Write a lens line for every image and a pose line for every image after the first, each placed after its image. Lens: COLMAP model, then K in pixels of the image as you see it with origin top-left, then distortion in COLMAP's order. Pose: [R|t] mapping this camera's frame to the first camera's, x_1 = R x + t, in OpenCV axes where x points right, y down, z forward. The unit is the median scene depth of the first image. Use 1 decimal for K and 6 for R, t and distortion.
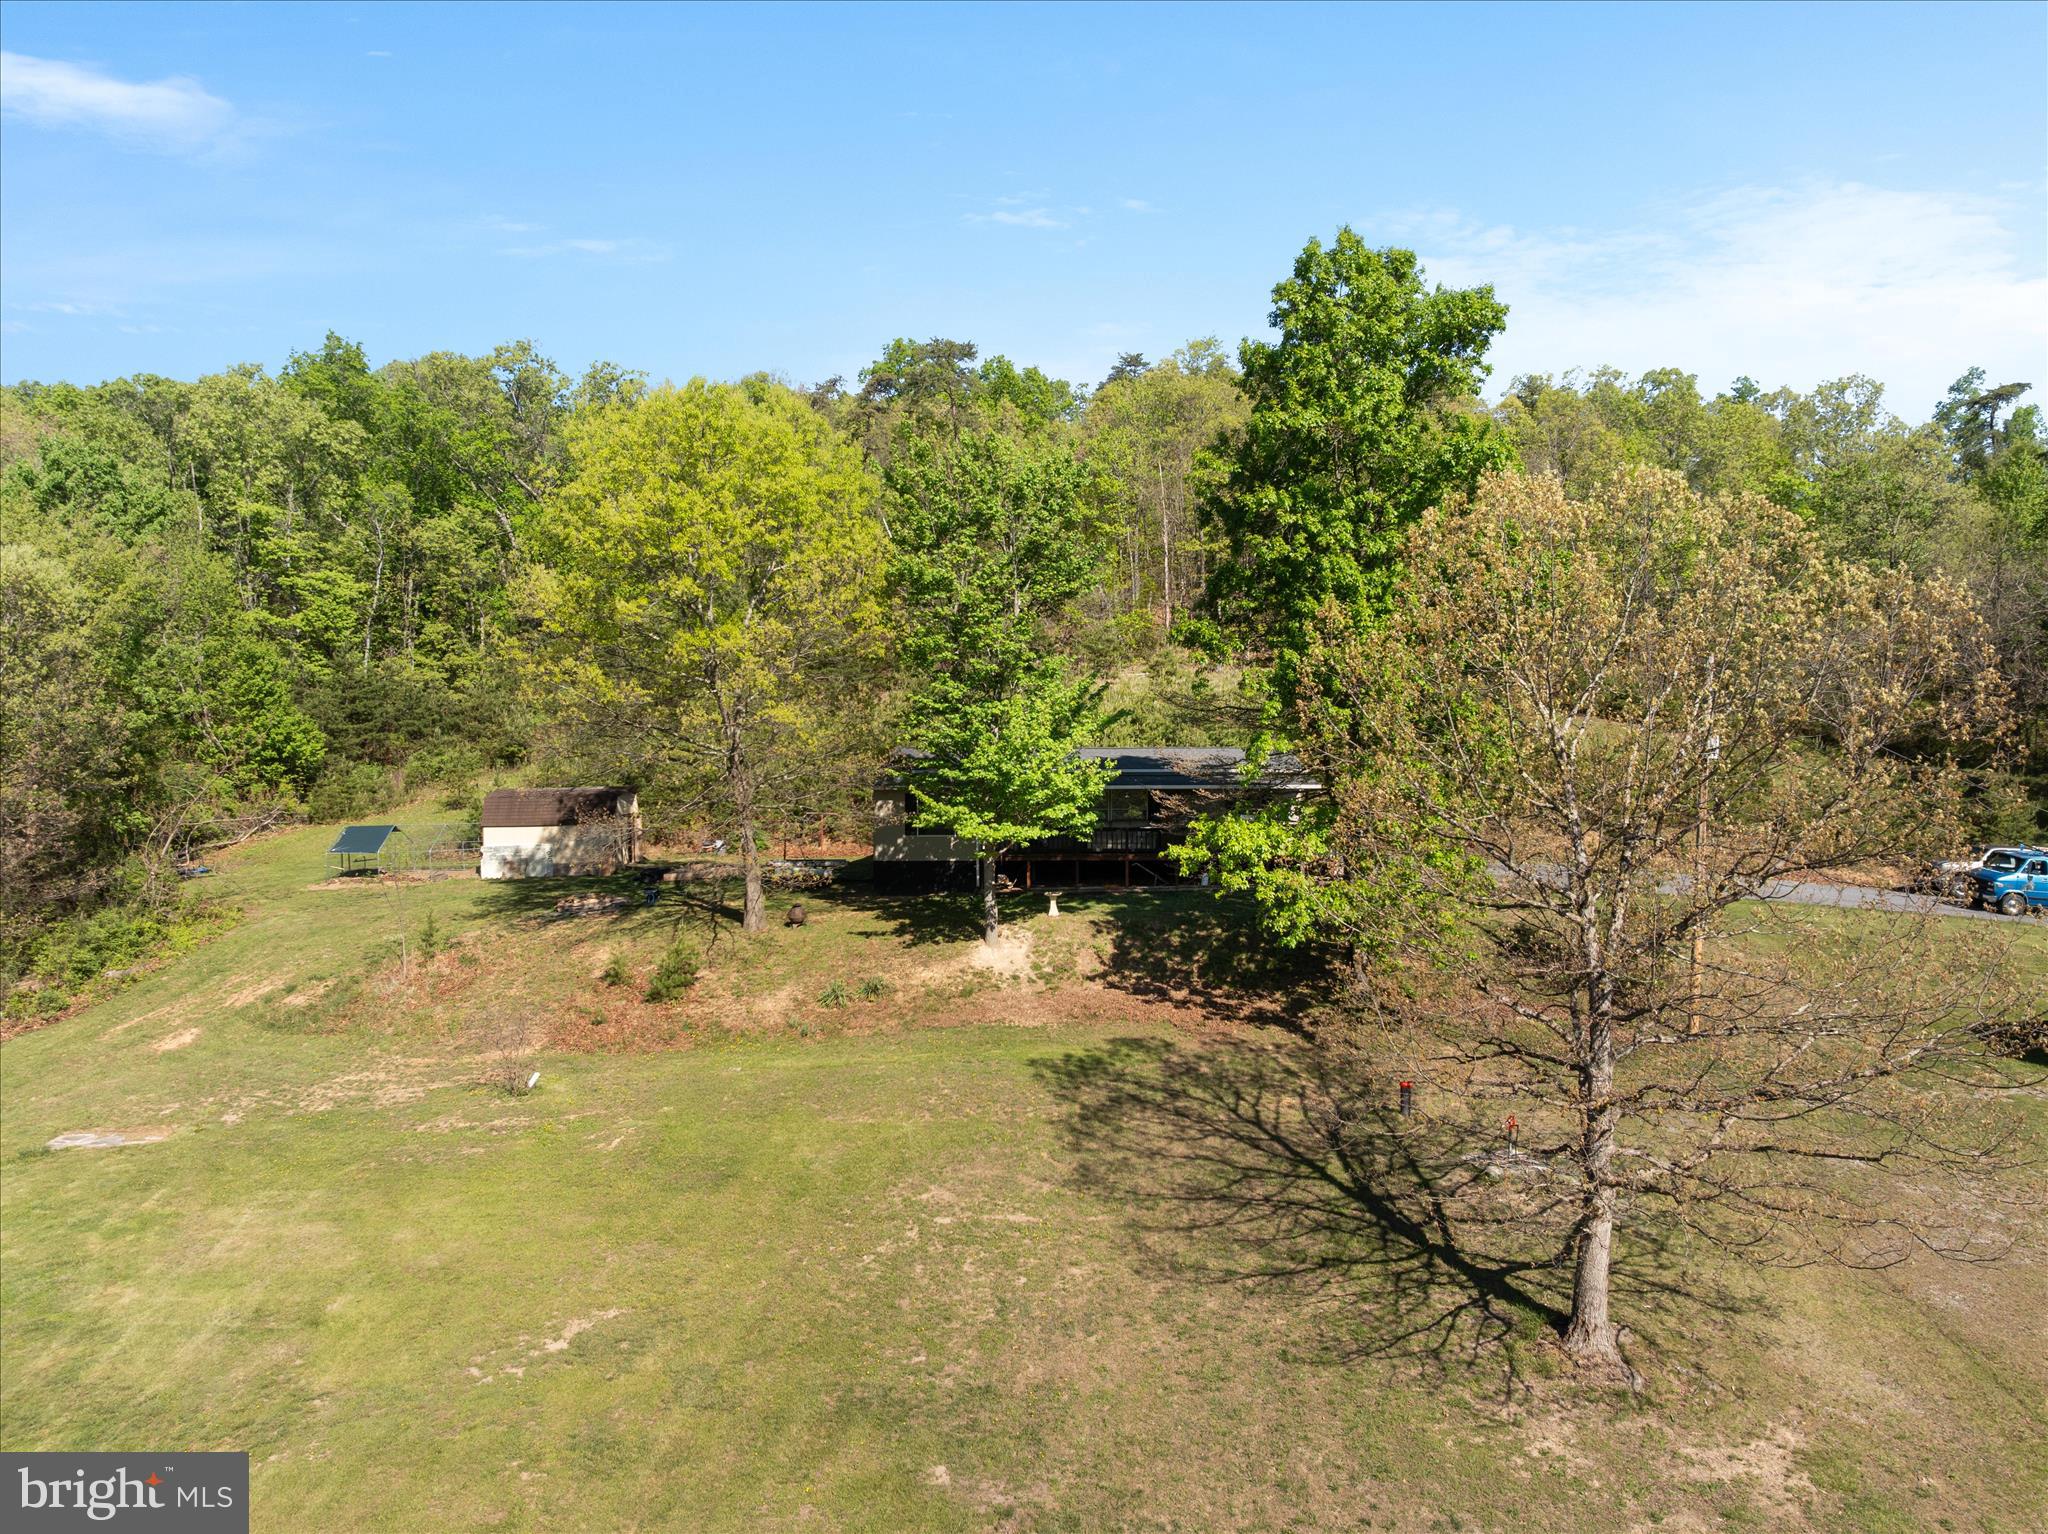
lens RADIAL K [[1408.8, 0, 1027.7], [0, 1408.8, 729.6], [0, 0, 1]] dist [-0.085244, 0.047478]
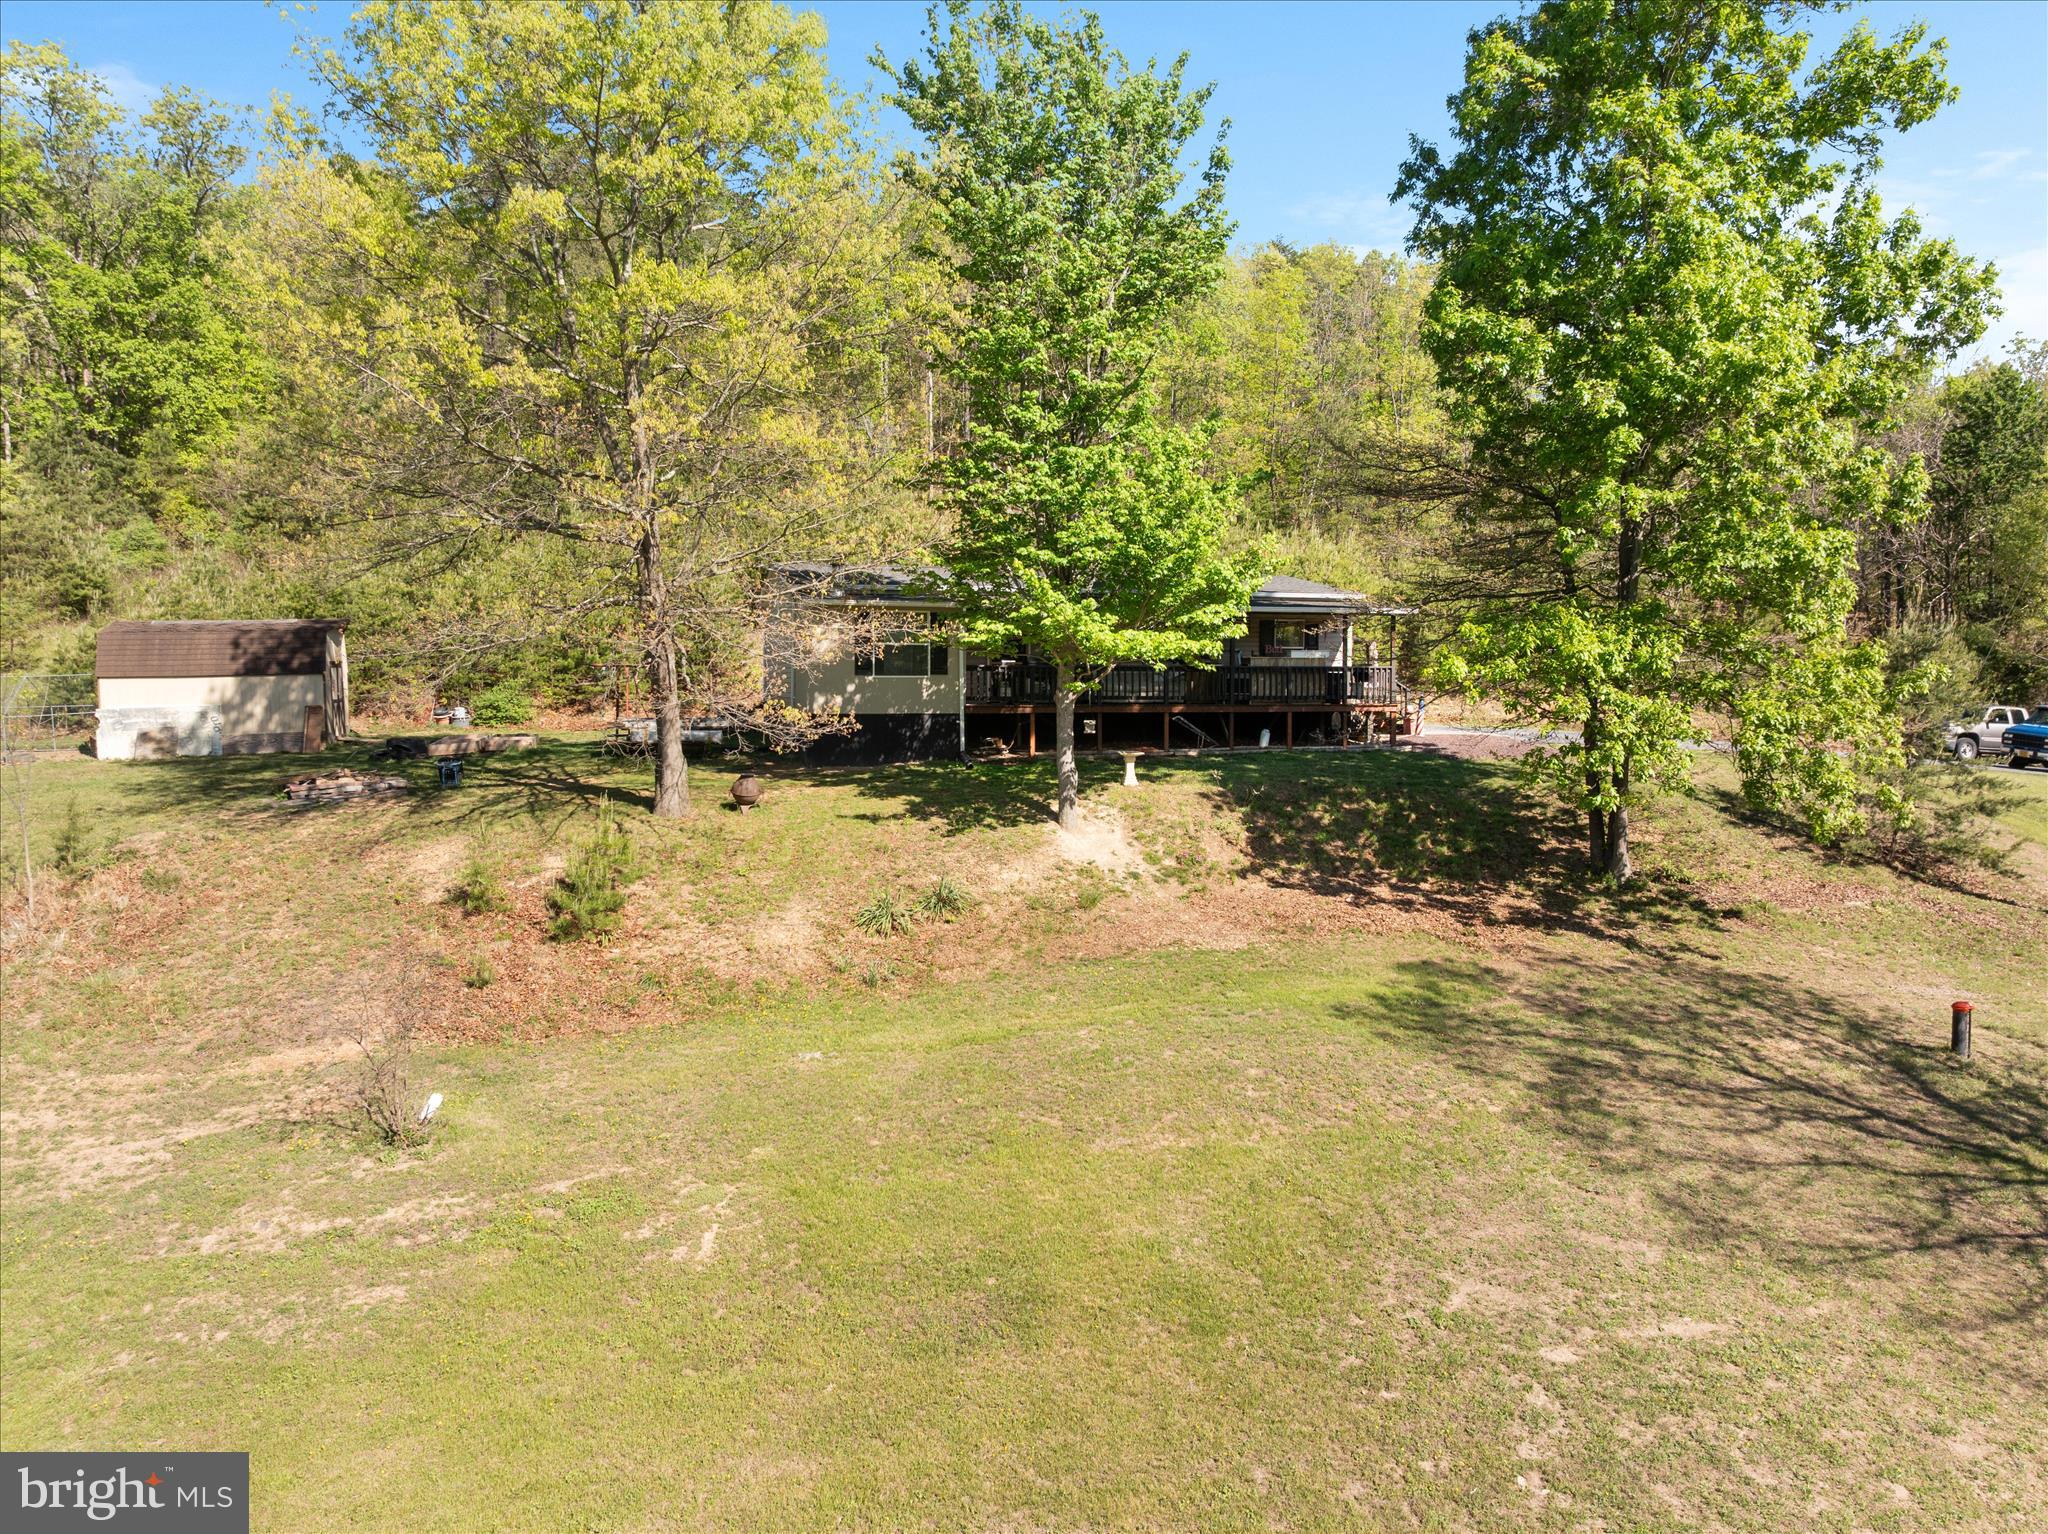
lens RADIAL K [[1467.9, 0, 1023.3], [0, 1467.9, 713.3], [0, 0, 1]] dist [-0.047741, 0.004416]
pose [[0.963782, -0.001759, 0.266684, -0.233781], [-0.010199, 0.999004, 0.043448, 0.073660], [-0.266495, -0.044594, 0.962804, 0.375042]]
